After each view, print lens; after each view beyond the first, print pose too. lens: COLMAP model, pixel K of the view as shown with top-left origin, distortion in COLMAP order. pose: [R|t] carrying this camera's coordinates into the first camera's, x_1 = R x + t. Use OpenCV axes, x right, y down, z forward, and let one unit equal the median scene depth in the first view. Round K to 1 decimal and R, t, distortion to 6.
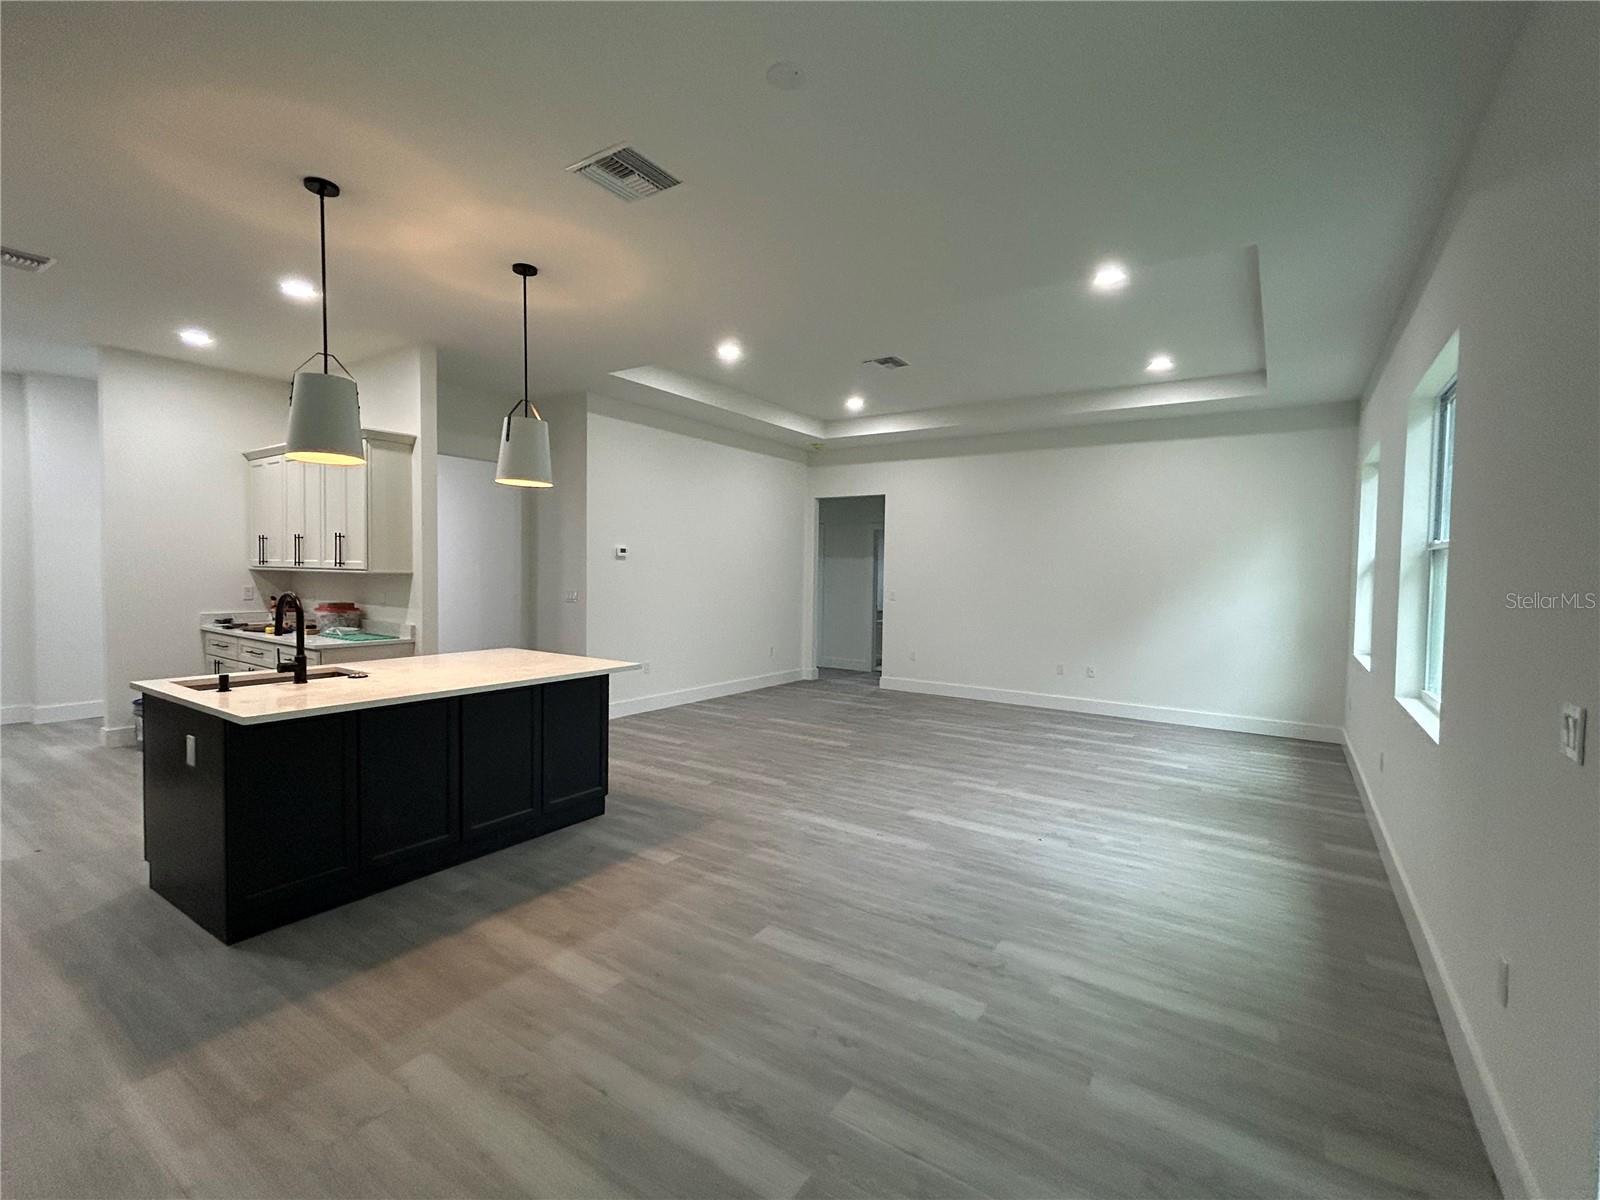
lens RADIAL K [[717.7, 0, 800.0], [0, 717.7, 600.0], [0, 0, 1]] dist [-0.000271, -0.000267]
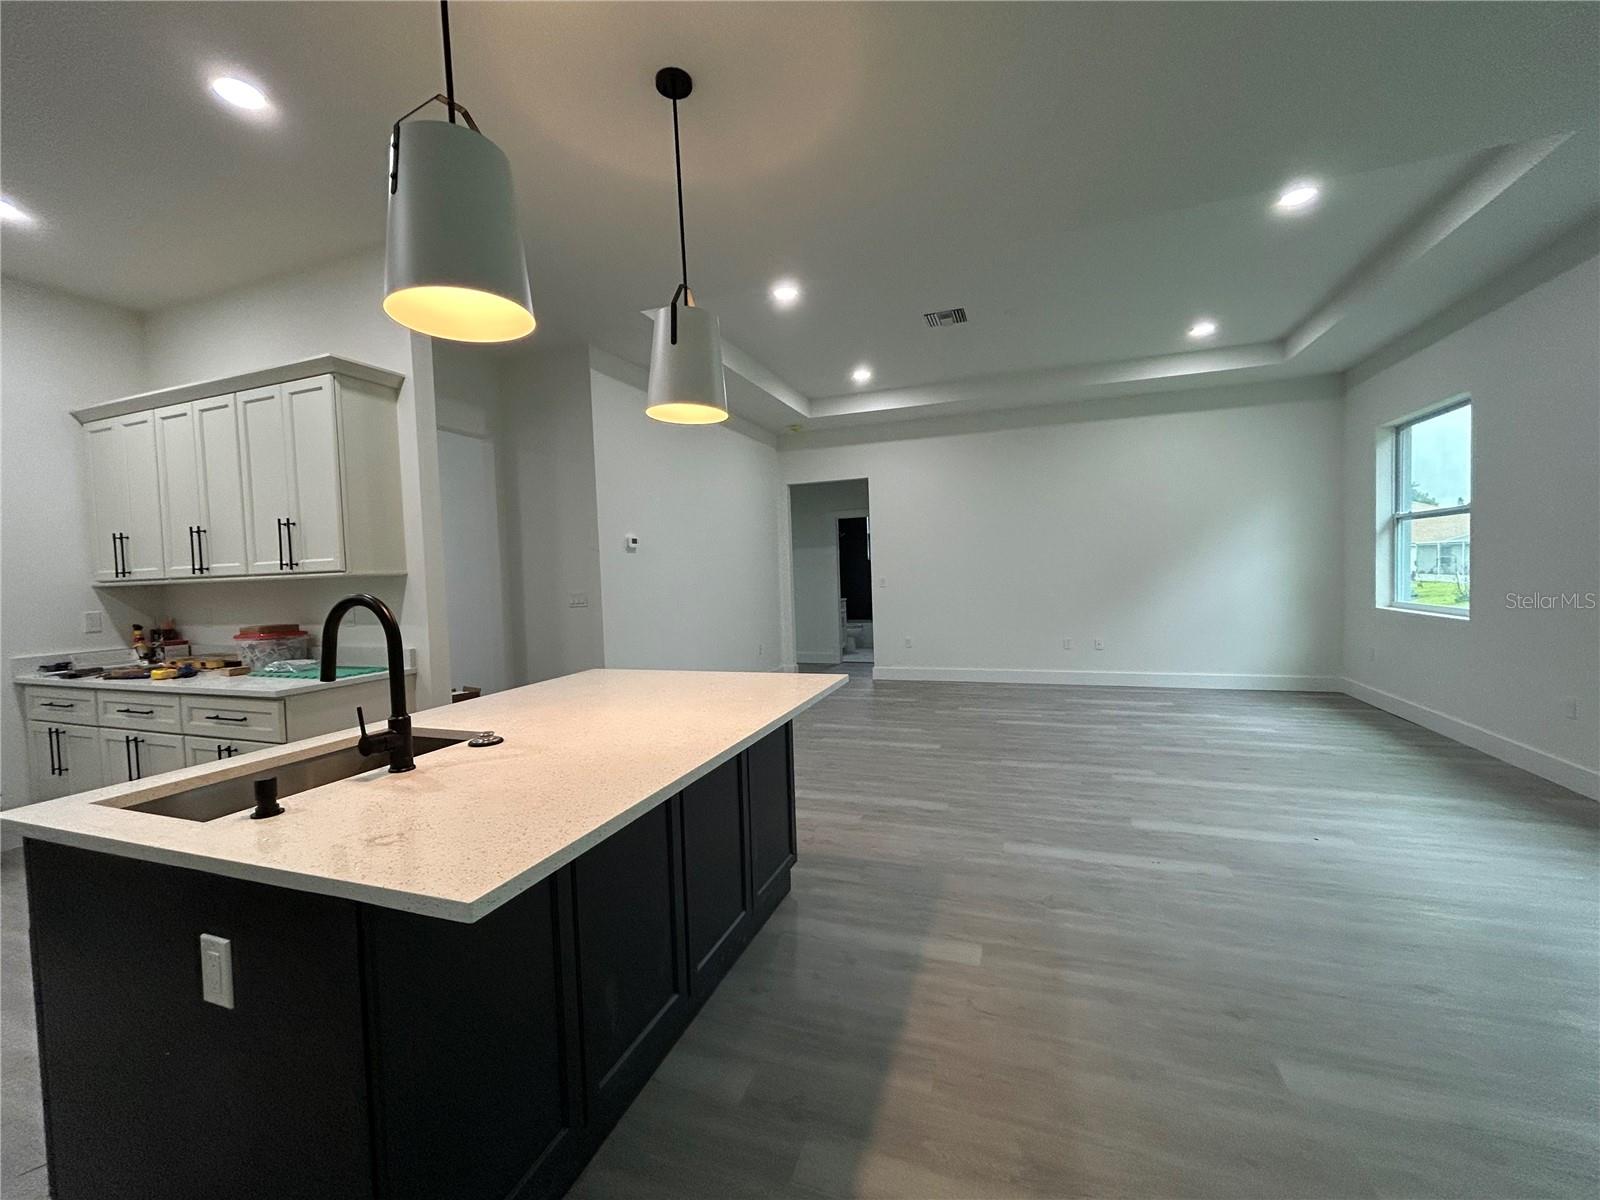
lens RADIAL K [[654.1, 0, 800.0], [0, 654.1, 600.0], [0, 0, 1]] dist [-0.001053, -0.000266]
pose [[0.969113, -0.060861, 0.238988, -0.324719], [0.060401, 0.998131, 0.009254, 0.004551], [-0.239104, 0.005467, 0.970979, 0.296863]]
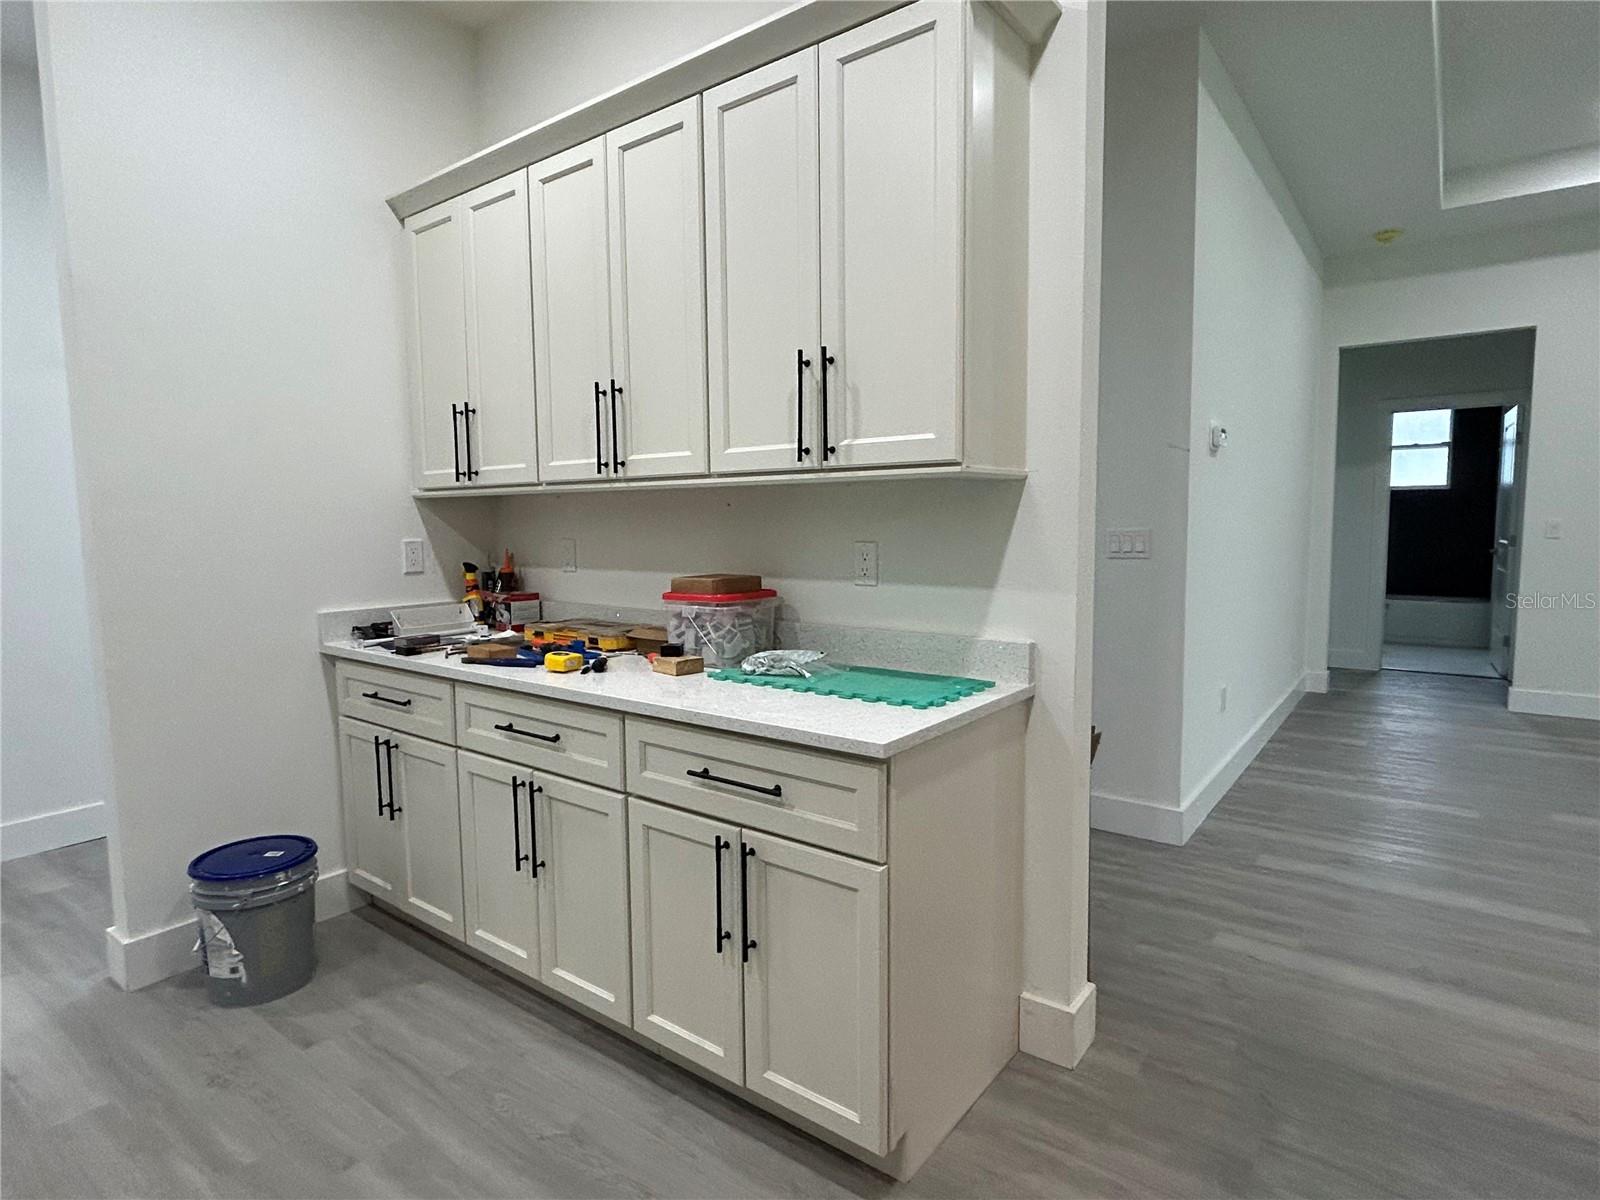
lens RADIAL K [[869.5, 0, 800.0], [0, 869.5, 600.0], [0, 0, 1]] dist [0.001666, 0.000128]
pose [[0.998042, -0.024016, -0.057757, -0.618534], [0.027206, 0.998110, 0.055098, -0.007528], [0.056324, -0.056561, 0.996809, 0.615697]]
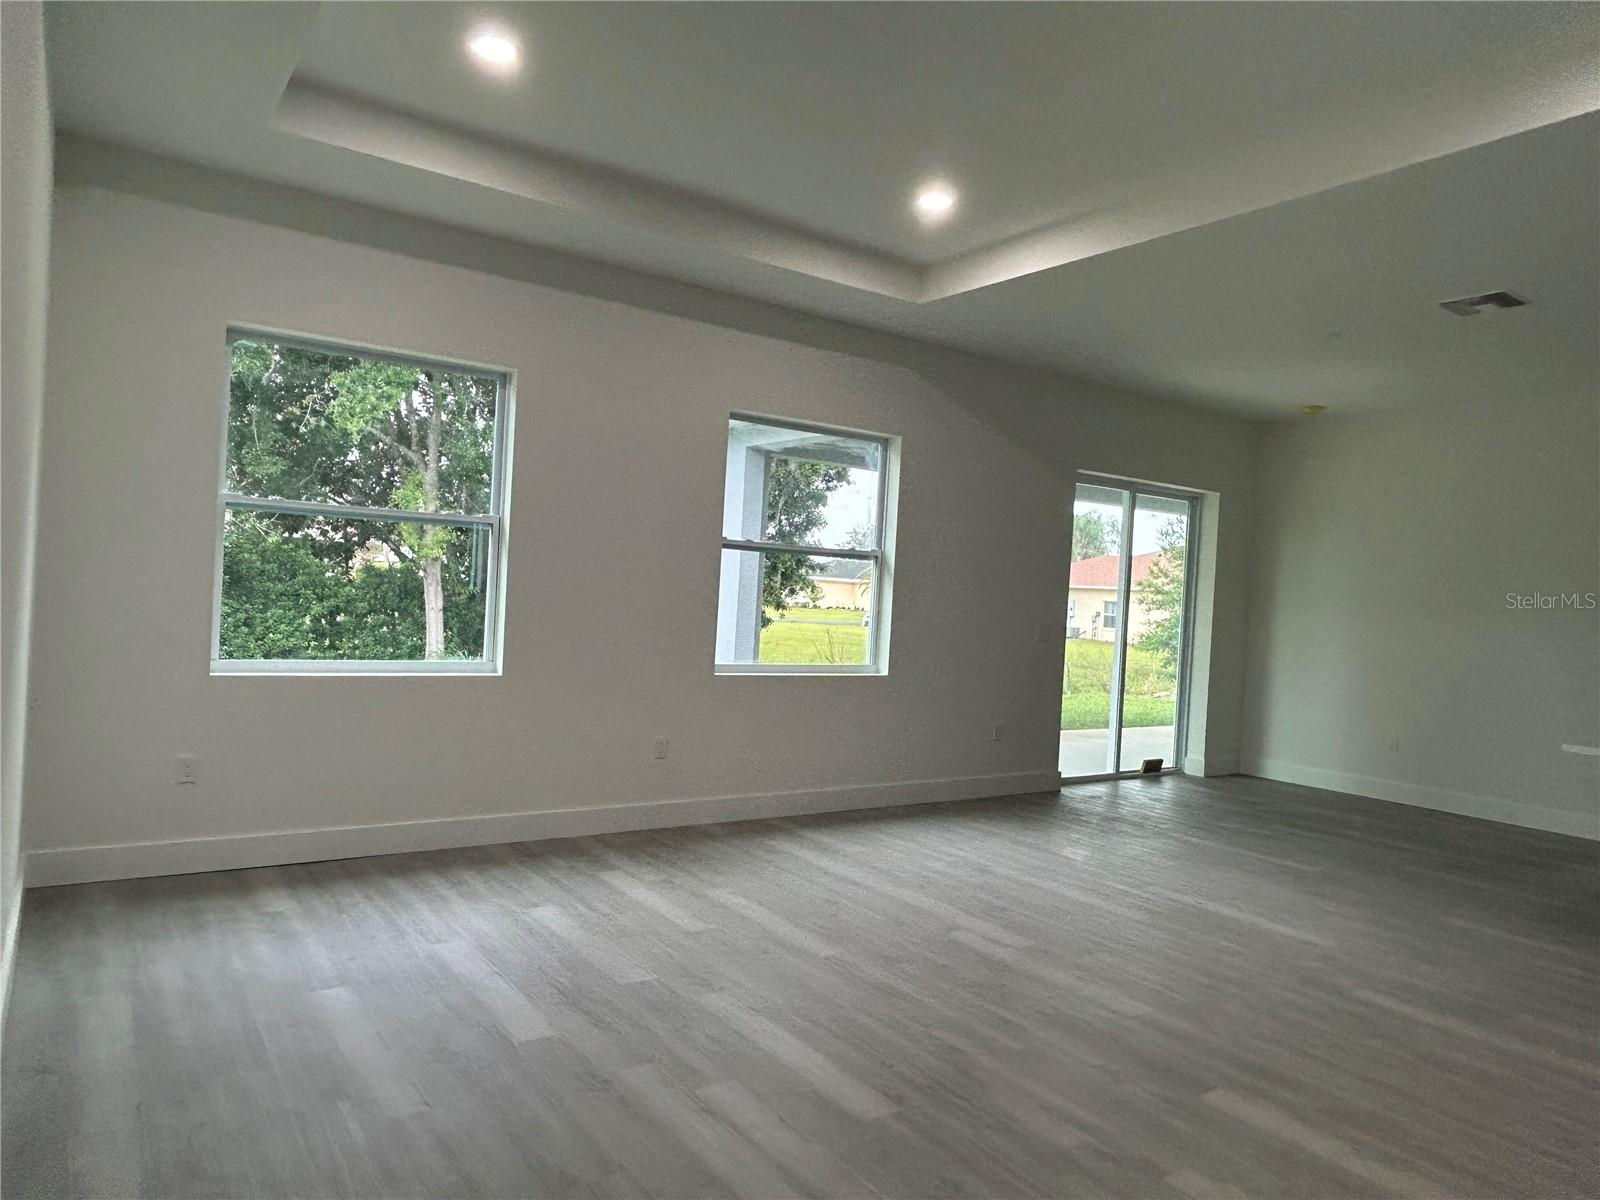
lens RADIAL K [[1030.4, 0, 800.0], [0, 1030.4, 600.0], [0, 0, 1]] dist [-0.007116, 0.000870]
pose [[-0.927923, -0.074320, 0.365289, 0.098830], [-0.057028, 0.996691, 0.057916, -0.057020], [-0.368385, 0.032909, -0.929091, 1.752927]]
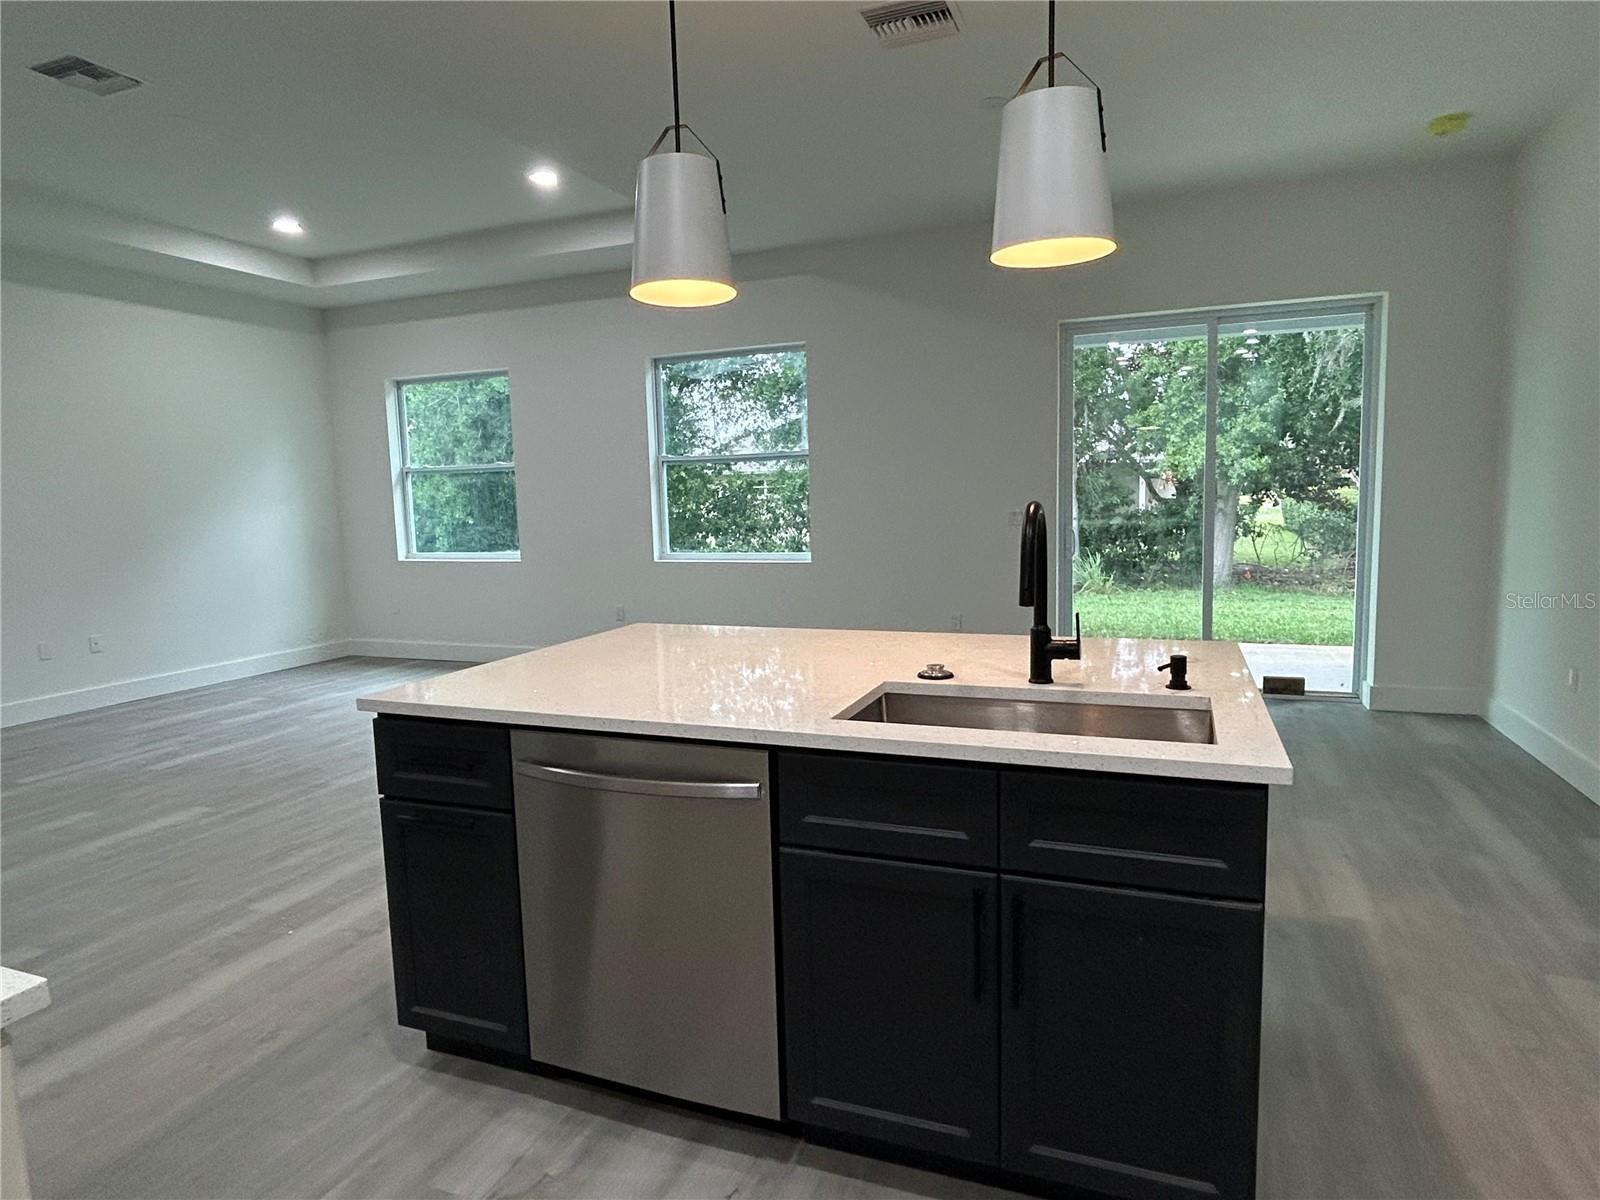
lens RADIAL K [[956.1, 0, 769.2], [0, 956.1, 599.7], [0, 0, 1]] dist [0.003553, 0.000299]
pose [[-0.178395, -0.129642, 0.975381, -0.817645], [0.064732, 0.987588, 0.143104, -0.038111], [-0.981827, 0.088668, -0.167788, 0.790631]]
